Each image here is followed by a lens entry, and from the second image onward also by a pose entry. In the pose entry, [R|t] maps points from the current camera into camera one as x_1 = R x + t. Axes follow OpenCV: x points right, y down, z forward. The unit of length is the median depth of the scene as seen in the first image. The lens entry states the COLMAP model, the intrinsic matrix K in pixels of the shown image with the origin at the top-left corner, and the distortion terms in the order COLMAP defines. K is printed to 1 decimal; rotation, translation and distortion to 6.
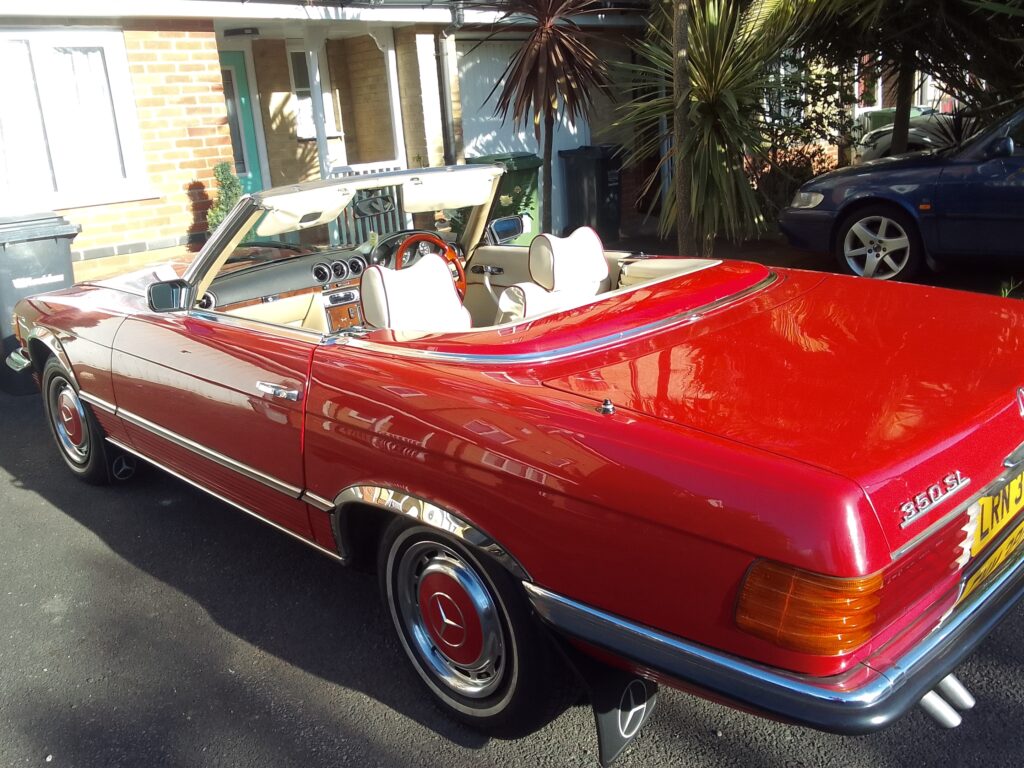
lens RADIAL K [[917.7, 0, 485.6], [0, 917.7, 334.9], [0, 0, 1]] dist [0.045942, -0.009680]
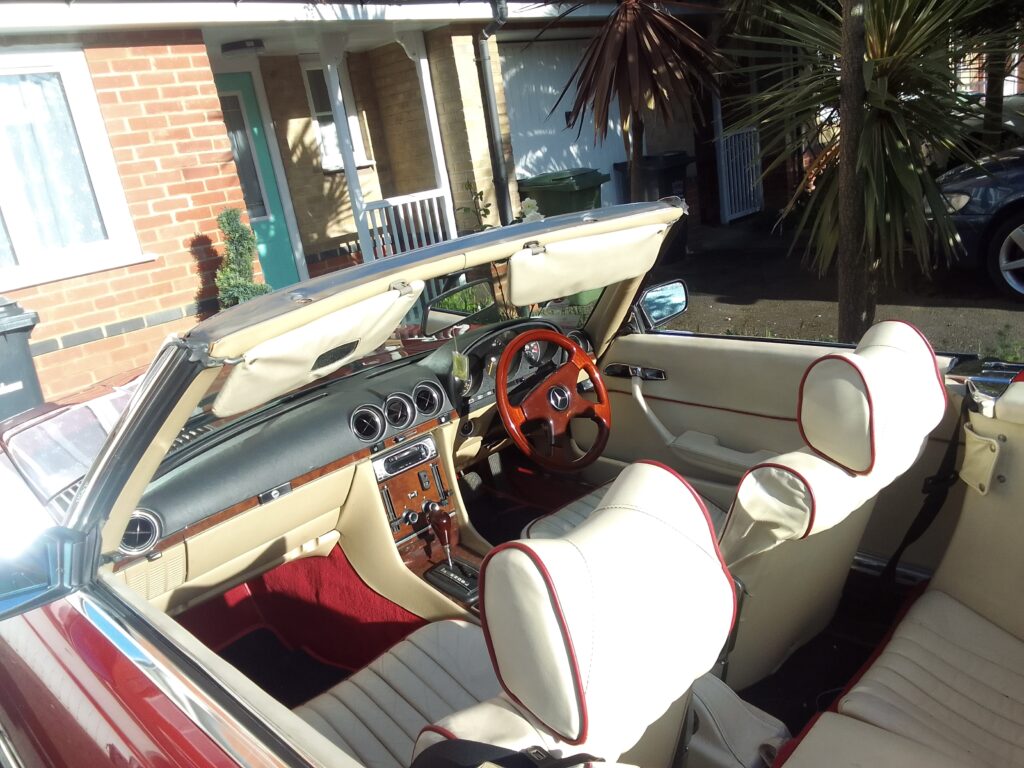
lens RADIAL K [[805.6, 0, 512.0], [0, 805.6, 384.0], [0, 0, 1]] dist [0.059253, -0.084144]
pose [[0.997466, -0.071075, -0.003051, -0.044291], [0.071123, 0.995369, 0.064670, -0.058217], [-0.001559, -0.064723, 0.997902, 0.259061]]
